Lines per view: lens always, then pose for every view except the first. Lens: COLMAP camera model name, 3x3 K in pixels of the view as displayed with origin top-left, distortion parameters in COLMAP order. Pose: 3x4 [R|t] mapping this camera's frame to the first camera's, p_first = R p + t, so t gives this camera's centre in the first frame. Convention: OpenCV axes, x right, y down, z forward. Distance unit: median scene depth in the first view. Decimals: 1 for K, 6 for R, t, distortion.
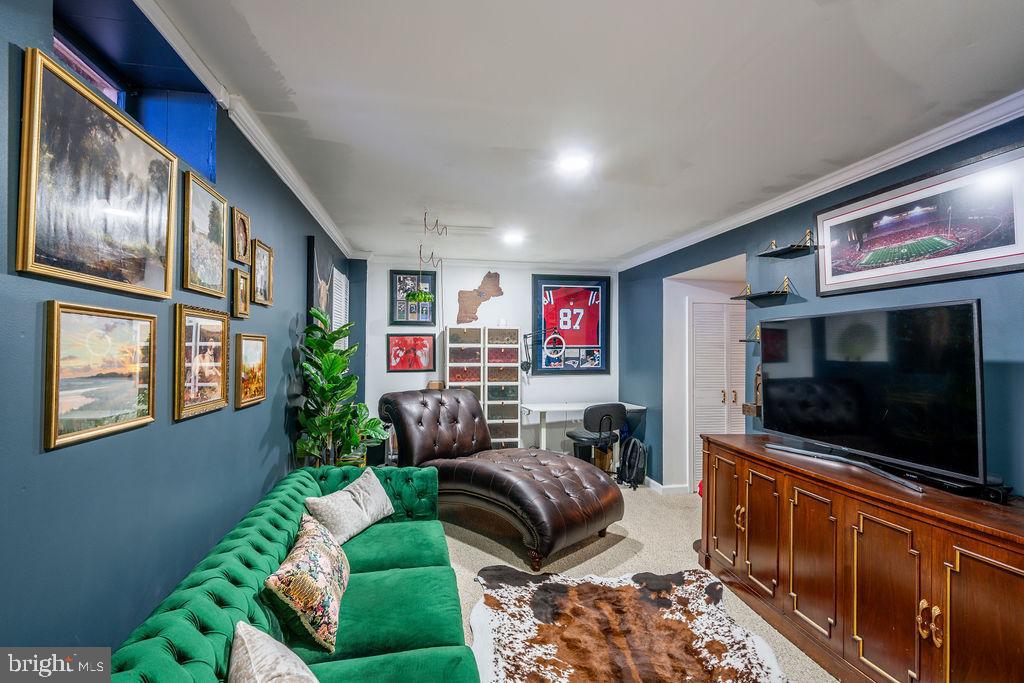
lens RADIAL K [[441.3, 0, 511.2], [0, 441.3, 343.7], [0, 0, 1]] dist [-0.010572, 0.000528]
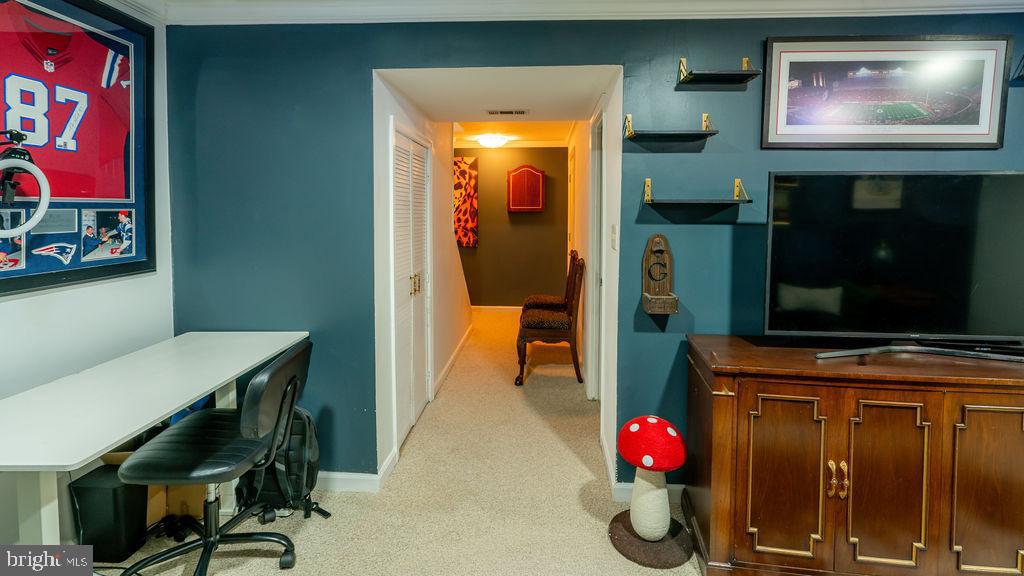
lens RADIAL K [[463.8, 0, 507.5], [0, 463.8, 232.1], [0, 0, 1]] dist [-0.001842, -0.000278]
pose [[0.255478, -0.043075, 0.965855, -0.108190], [-0.020646, 0.998536, 0.049994, 0.005252], [-0.966594, -0.032713, 0.254215, 0.588915]]
